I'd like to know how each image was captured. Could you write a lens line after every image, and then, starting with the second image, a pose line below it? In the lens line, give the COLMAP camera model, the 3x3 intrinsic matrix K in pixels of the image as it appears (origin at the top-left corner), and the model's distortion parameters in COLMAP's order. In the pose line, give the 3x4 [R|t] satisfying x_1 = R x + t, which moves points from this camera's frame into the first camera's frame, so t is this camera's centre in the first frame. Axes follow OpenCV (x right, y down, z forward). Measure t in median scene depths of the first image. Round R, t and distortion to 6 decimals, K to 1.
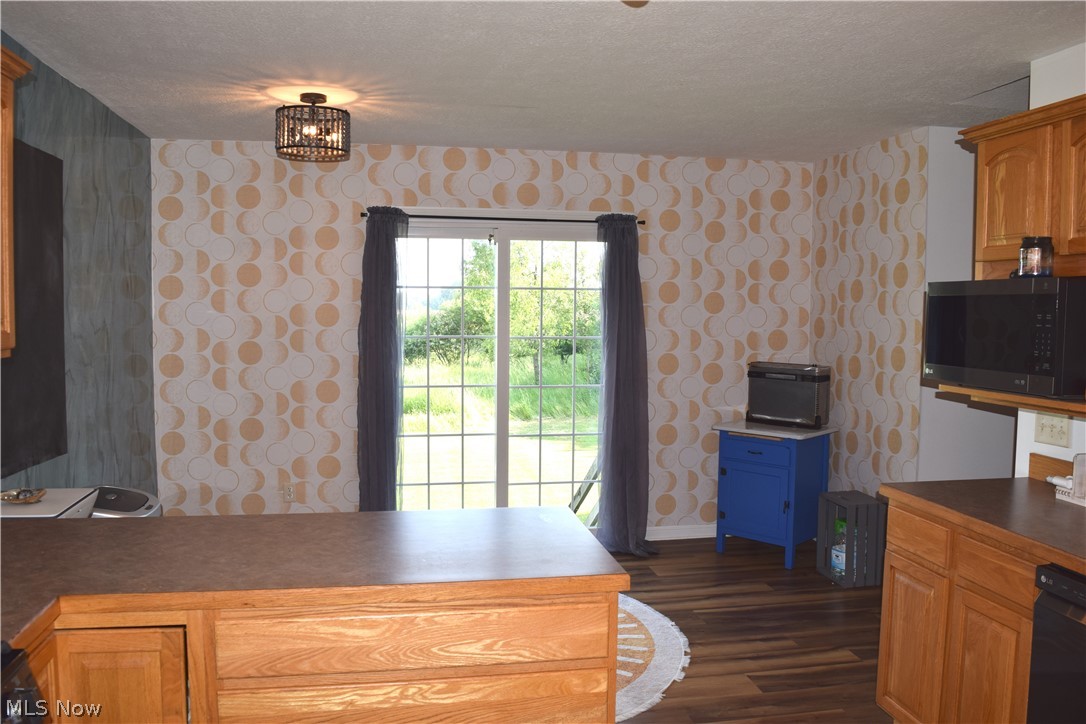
lens RADIAL K [[853.6, 0, 543.0], [0, 853.6, 362.0], [0, 0, 1]] dist [-0.094638, 0.021122]
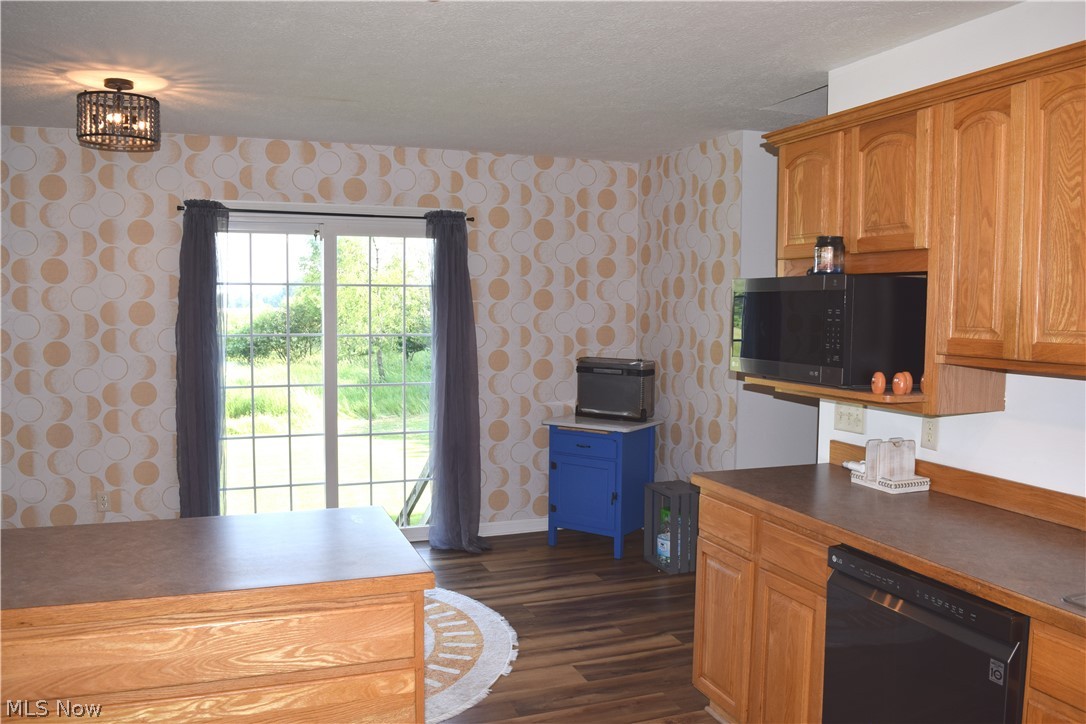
lens RADIAL K [[853.6, 0, 543.0], [0, 853.6, 362.0], [0, 0, 1]] dist [-0.094638, 0.021122]
pose [[0.983888, -0.012751, 0.178329, 0.024639], [0.012088, 0.999915, 0.004805, 0.000060], [-0.178375, -0.002572, 0.983959, -0.000086]]
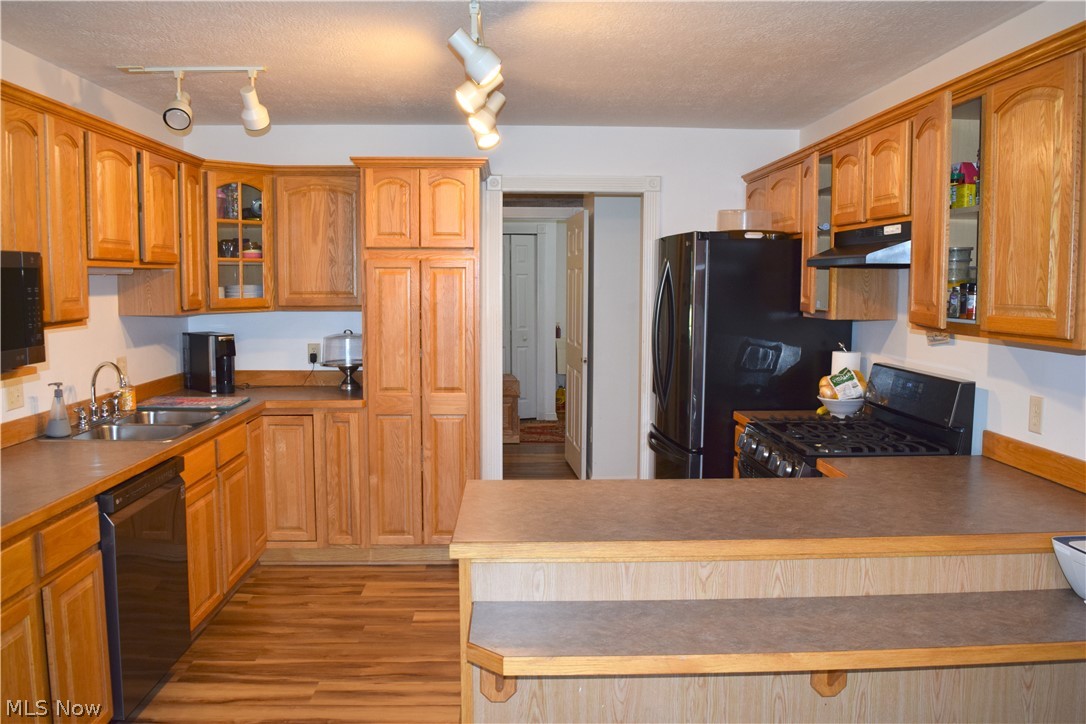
lens RADIAL K [[853.6, 0, 543.0], [0, 853.6, 362.0], [0, 0, 1]] dist [-0.094638, 0.021122]
pose [[-0.989637, -0.025925, 0.141232, -0.098972], [-0.003359, 0.987477, 0.157727, -0.072438], [-0.143552, 0.155618, -0.977331, 1.069298]]
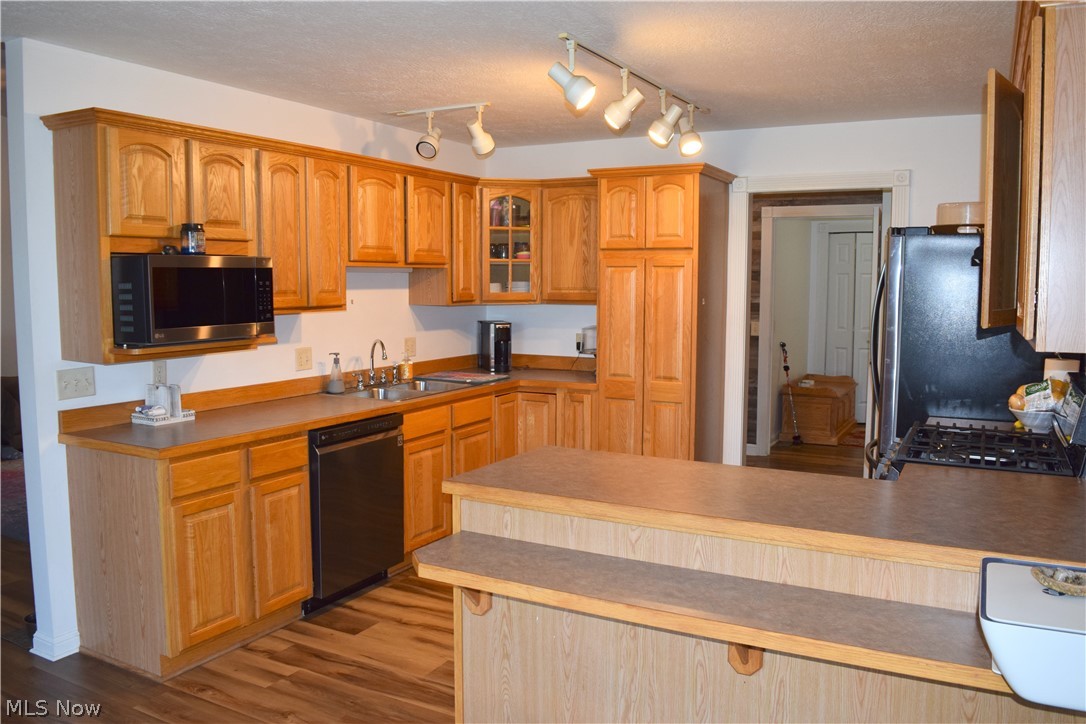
lens RADIAL K [[853.6, 0, 543.0], [0, 853.6, 362.0], [0, 0, 1]] dist [-0.094638, 0.021122]
pose [[-0.781832, -0.070901, 0.619445, -0.417116], [0.029954, 0.988095, 0.150902, -0.071711], [-0.622769, 0.136535, -0.770400, 1.042745]]
